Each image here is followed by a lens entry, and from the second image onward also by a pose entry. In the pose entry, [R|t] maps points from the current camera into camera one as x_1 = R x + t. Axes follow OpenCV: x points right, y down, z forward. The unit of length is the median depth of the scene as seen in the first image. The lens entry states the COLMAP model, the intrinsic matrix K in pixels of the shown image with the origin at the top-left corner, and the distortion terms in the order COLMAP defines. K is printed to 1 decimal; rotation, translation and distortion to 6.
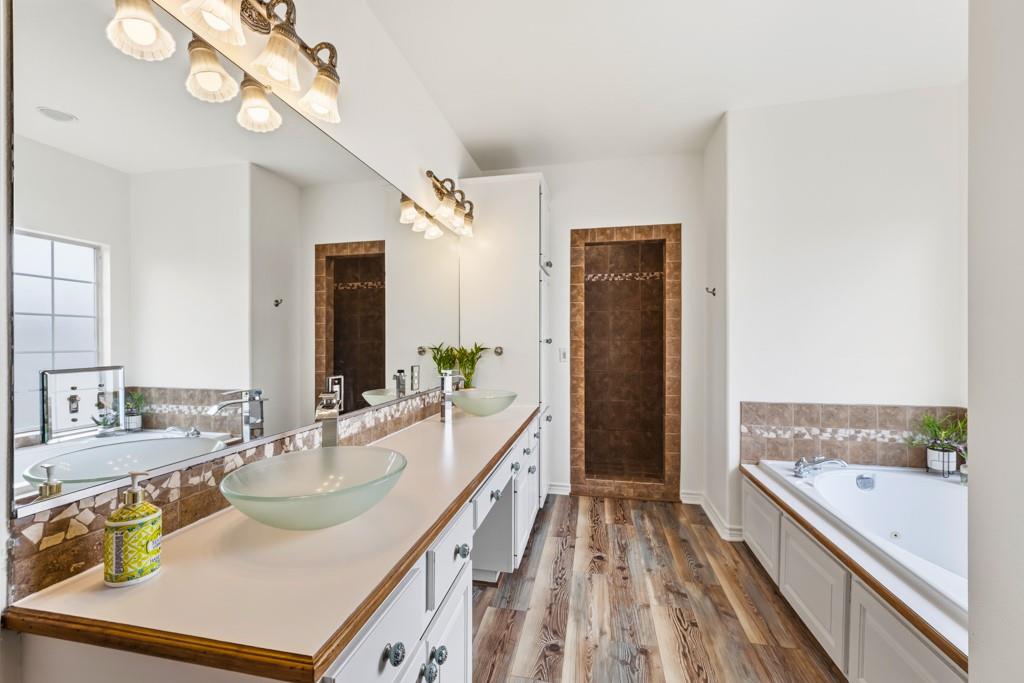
lens RADIAL K [[439.3, 0, 504.4], [0, 439.3, 340.7], [0, 0, 1]] dist [-0.000284, -0.000355]
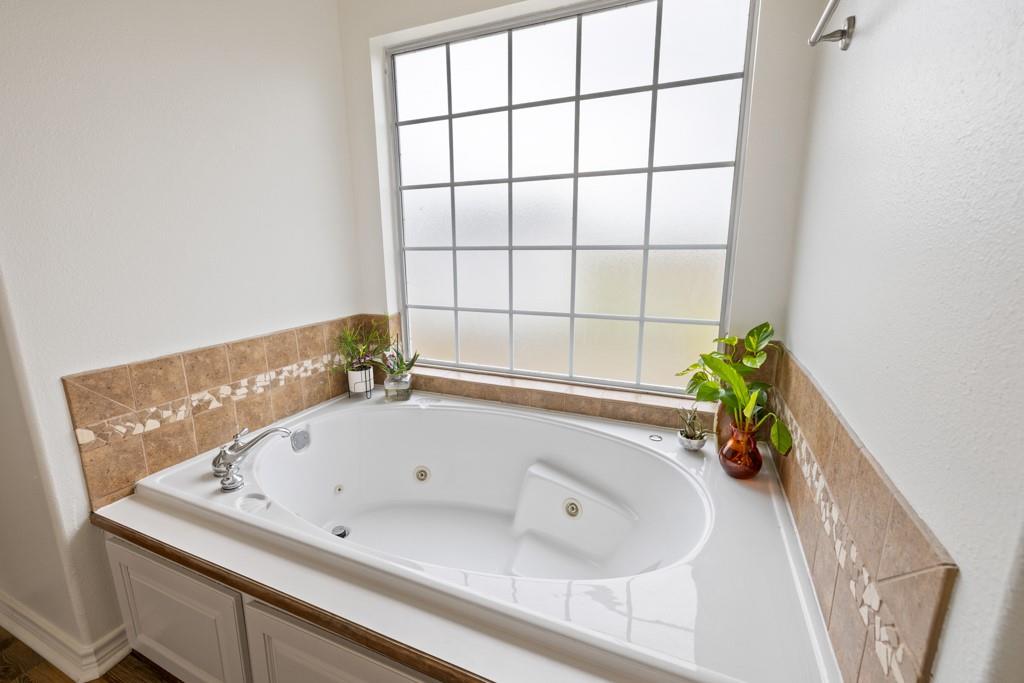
lens RADIAL K [[439.3, 0, 502.7], [0, 439.3, 337.4], [0, 0, 1]] dist [-0.000284, -0.000355]
pose [[0.217061, -0.203437, 0.954724, 0.245945], [0.011599, 0.978511, 0.205869, 0.019521], [-0.976089, -0.033612, 0.214756, 0.520688]]
